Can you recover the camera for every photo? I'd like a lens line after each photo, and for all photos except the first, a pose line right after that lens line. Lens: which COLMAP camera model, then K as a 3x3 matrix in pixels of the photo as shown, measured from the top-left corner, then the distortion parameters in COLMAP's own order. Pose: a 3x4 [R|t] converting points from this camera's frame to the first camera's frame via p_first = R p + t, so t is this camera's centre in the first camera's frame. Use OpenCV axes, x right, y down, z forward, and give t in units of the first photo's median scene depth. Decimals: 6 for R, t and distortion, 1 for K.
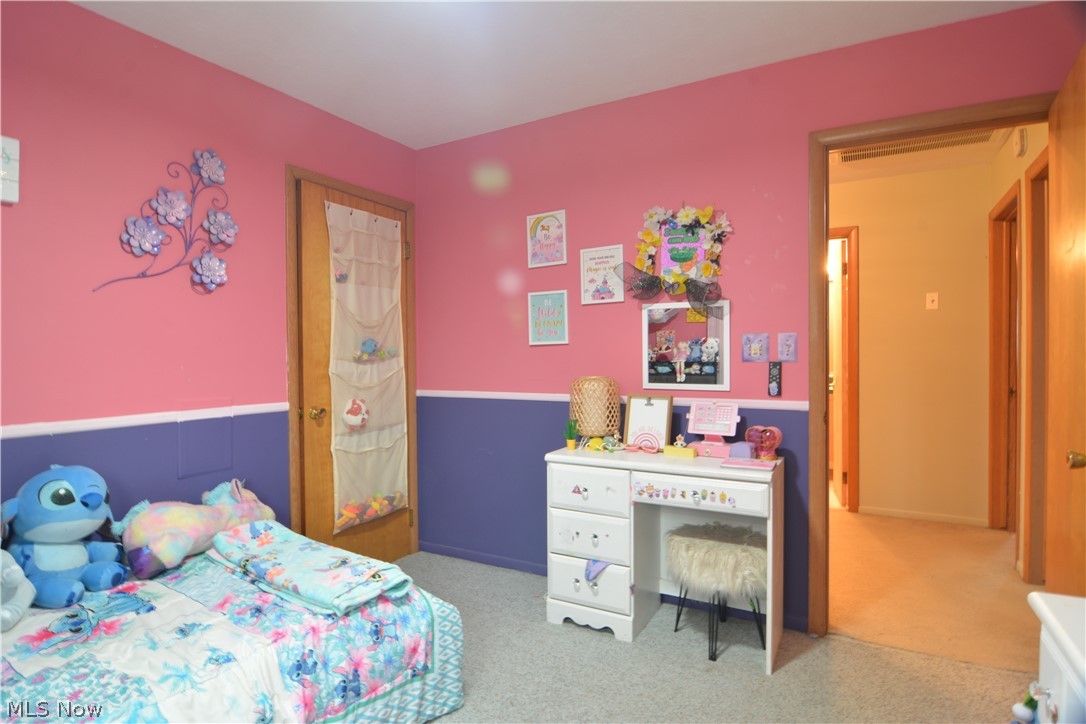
lens RADIAL K [[582.8, 0, 524.0], [0, 582.8, 361.8], [0, 0, 1]] dist [-0.017612, -0.003684]
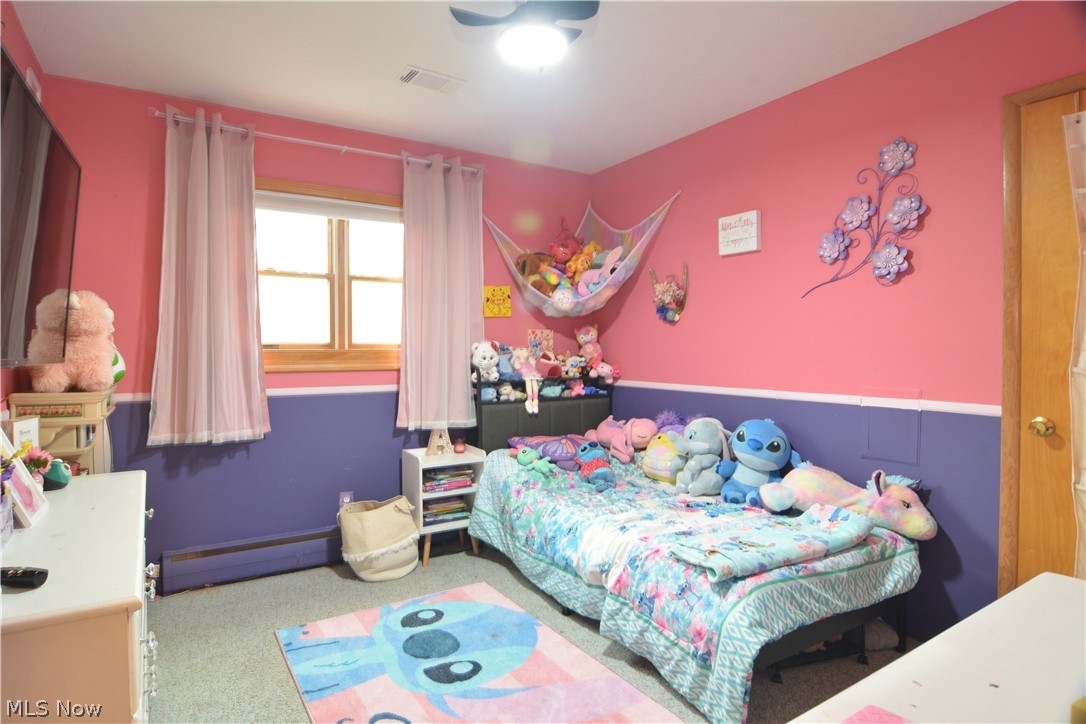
lens RADIAL K [[582.8, 0, 524.0], [0, 582.8, 361.8], [0, 0, 1]] dist [-0.017612, -0.003684]
pose [[-0.472294, 0.029881, -0.880934, 0.867190], [-0.003828, 0.999346, 0.035949, -0.021651], [0.881433, 0.020351, -0.471871, 1.227587]]
